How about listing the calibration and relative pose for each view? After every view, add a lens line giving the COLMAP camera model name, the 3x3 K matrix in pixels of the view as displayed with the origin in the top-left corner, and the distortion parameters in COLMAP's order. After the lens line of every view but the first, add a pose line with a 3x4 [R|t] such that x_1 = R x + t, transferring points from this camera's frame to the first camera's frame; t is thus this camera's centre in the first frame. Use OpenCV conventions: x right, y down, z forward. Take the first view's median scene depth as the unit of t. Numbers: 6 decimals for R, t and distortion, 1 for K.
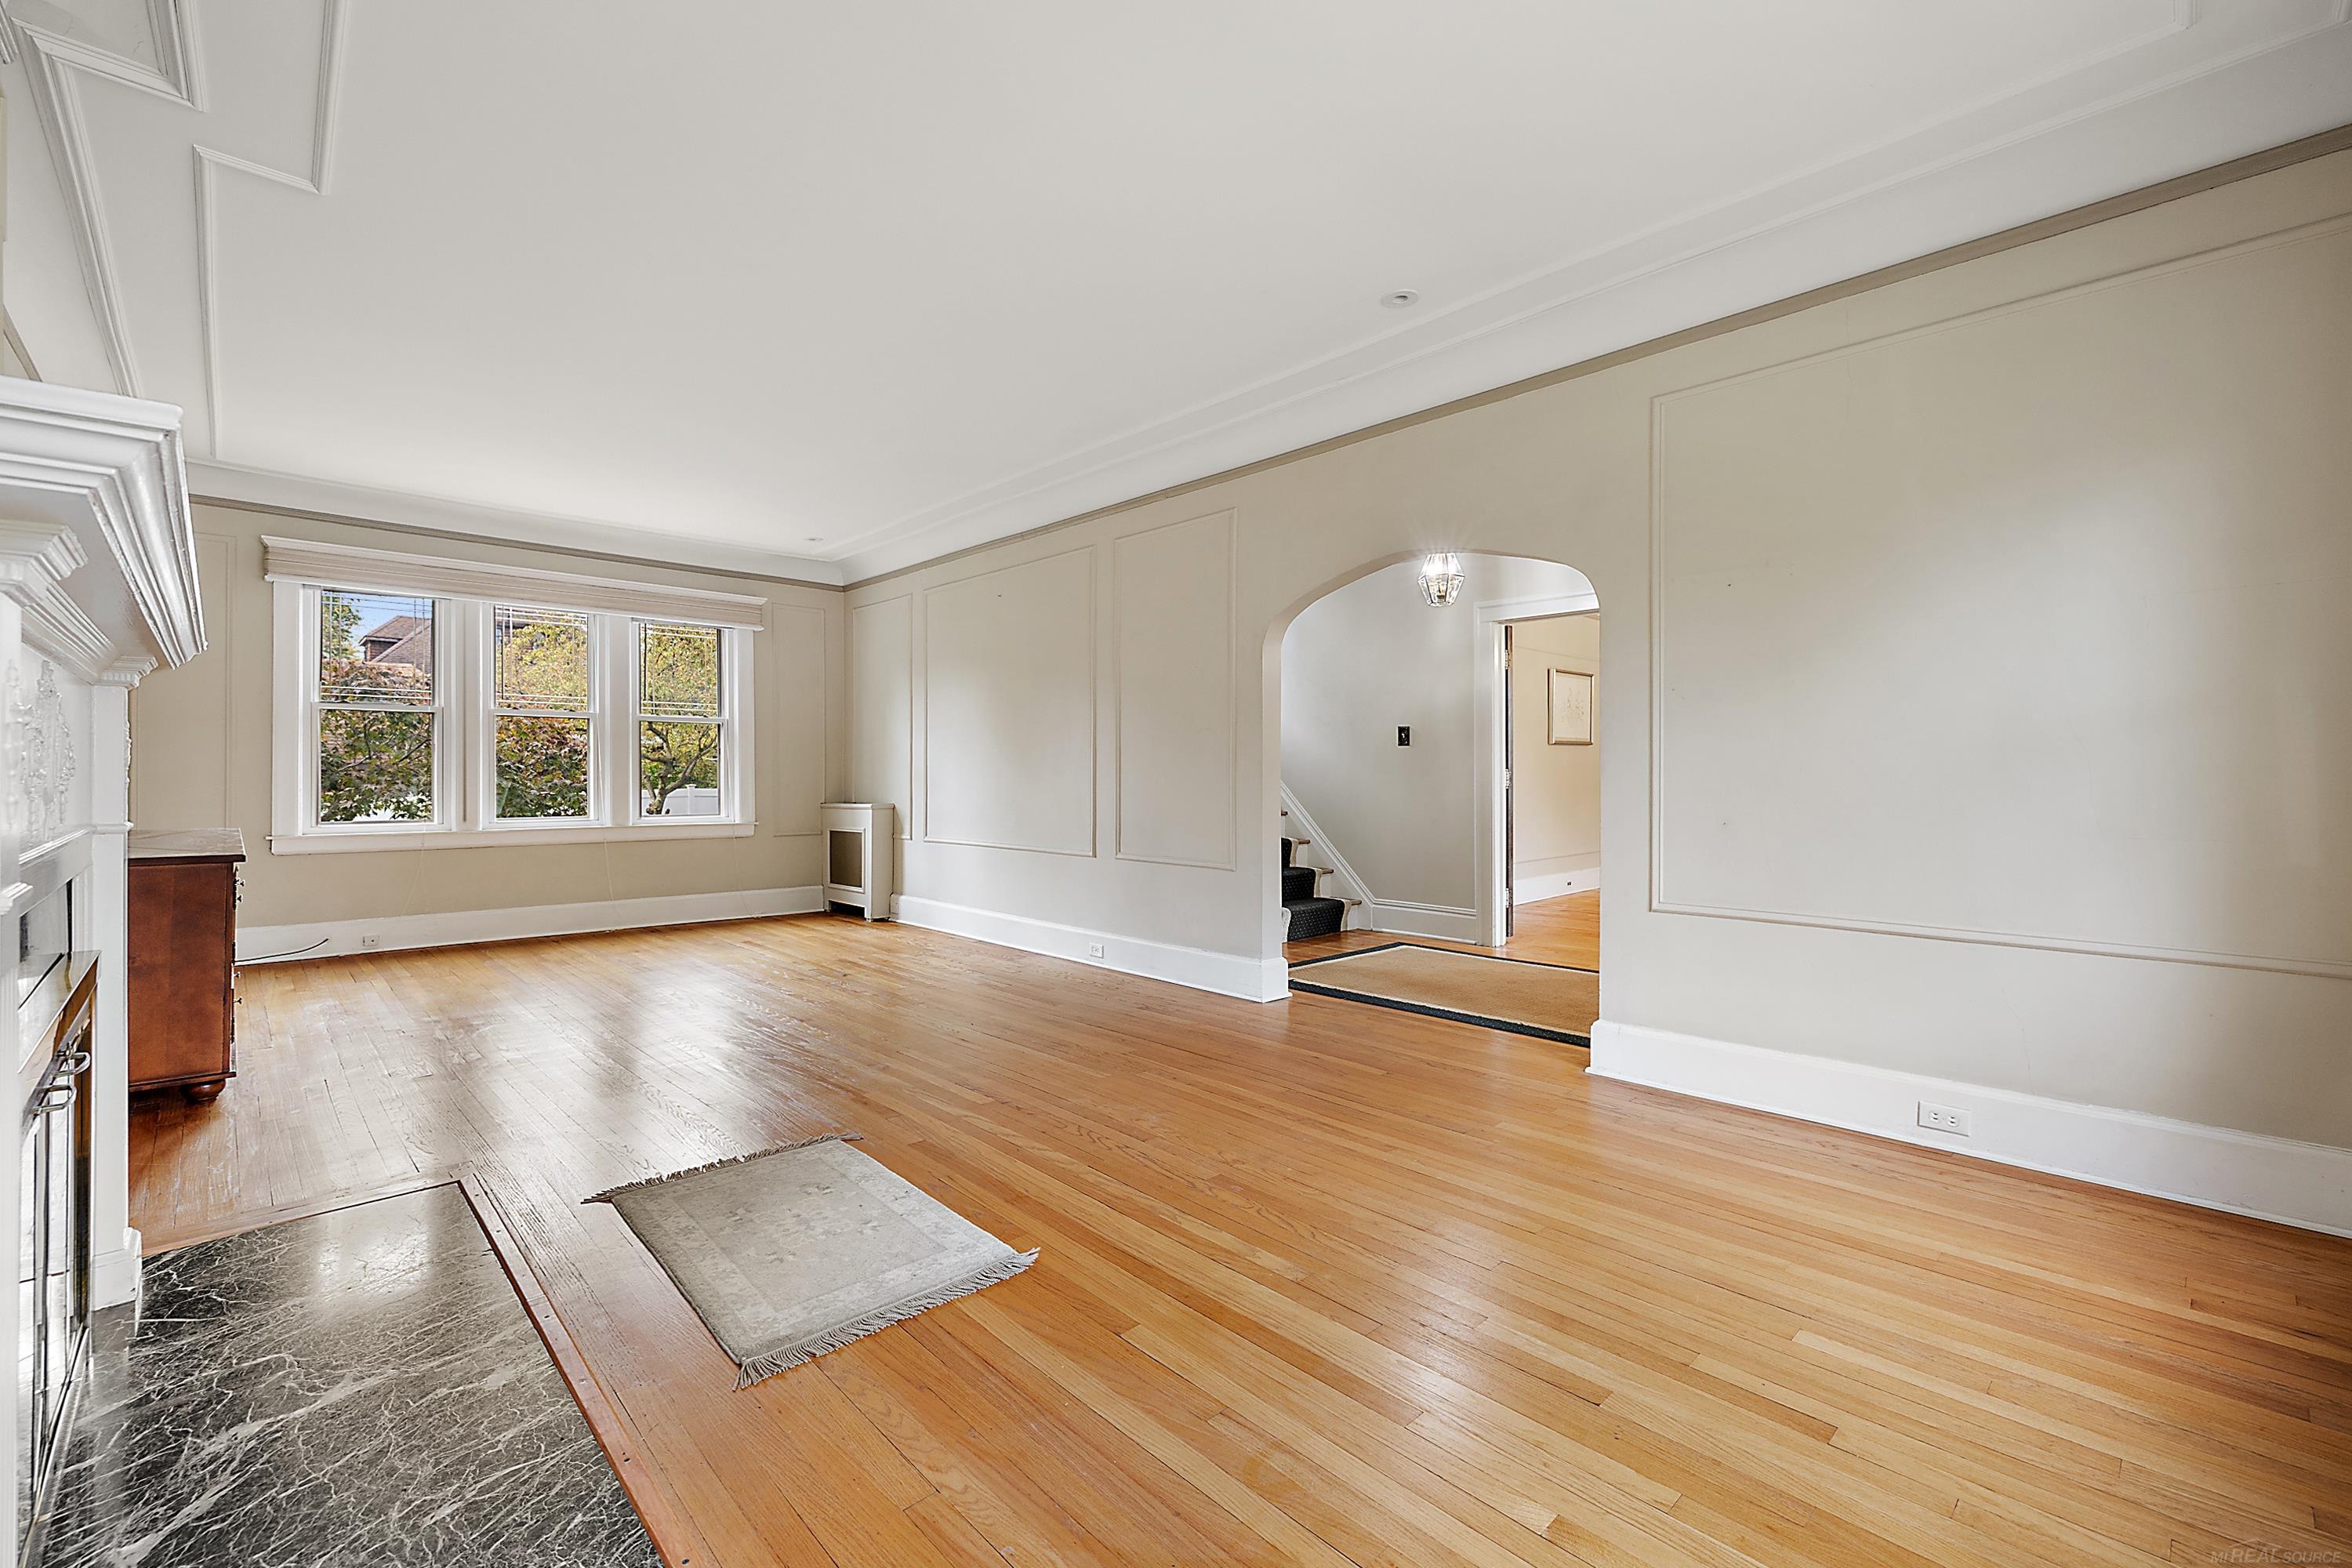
lens RADIAL K [[982.6, 0, 1179.6], [0, 982.6, 769.7], [0, 0, 1]] dist [-0.000538, -0.000190]
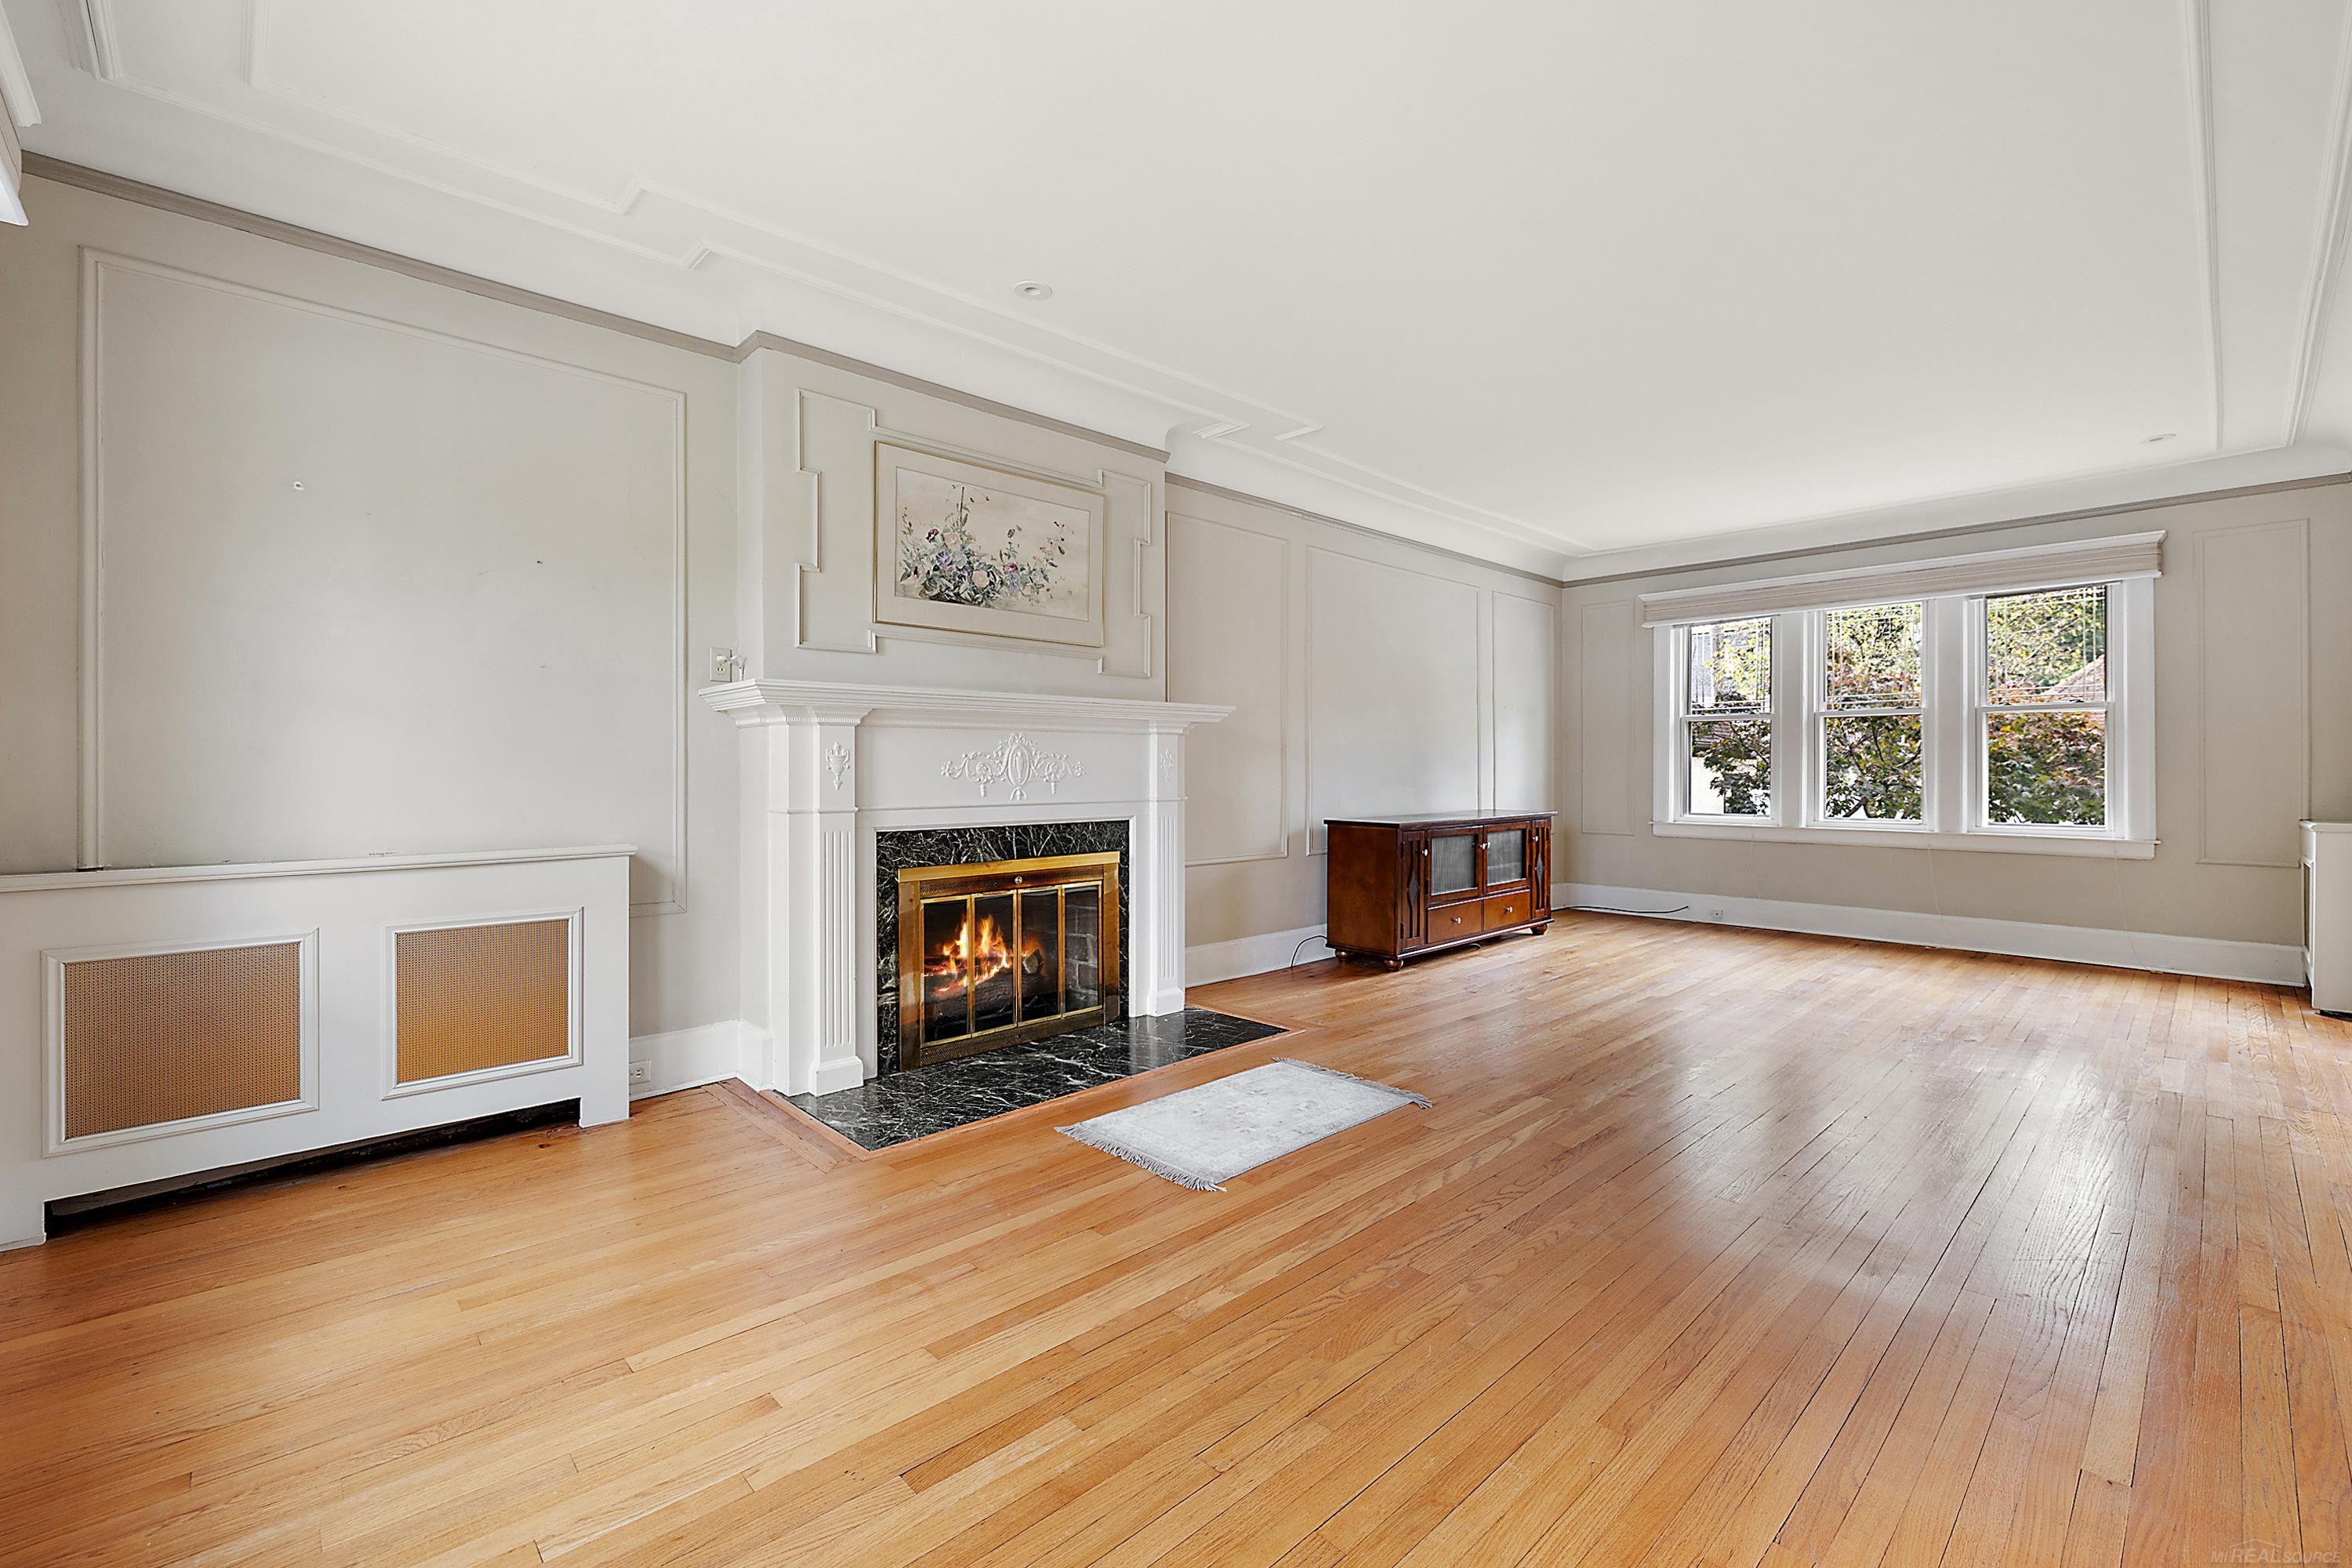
lens RADIAL K [[982.6, 0, 1179.6], [0, 982.6, 769.7], [0, 0, 1]] dist [-0.000538, -0.000190]
pose [[0.009449, -0.002592, -0.999952, 0.868199], [0.001886, 0.999995, -0.002574, 0.001554], [0.999954, -0.001861, 0.009453, 0.813868]]
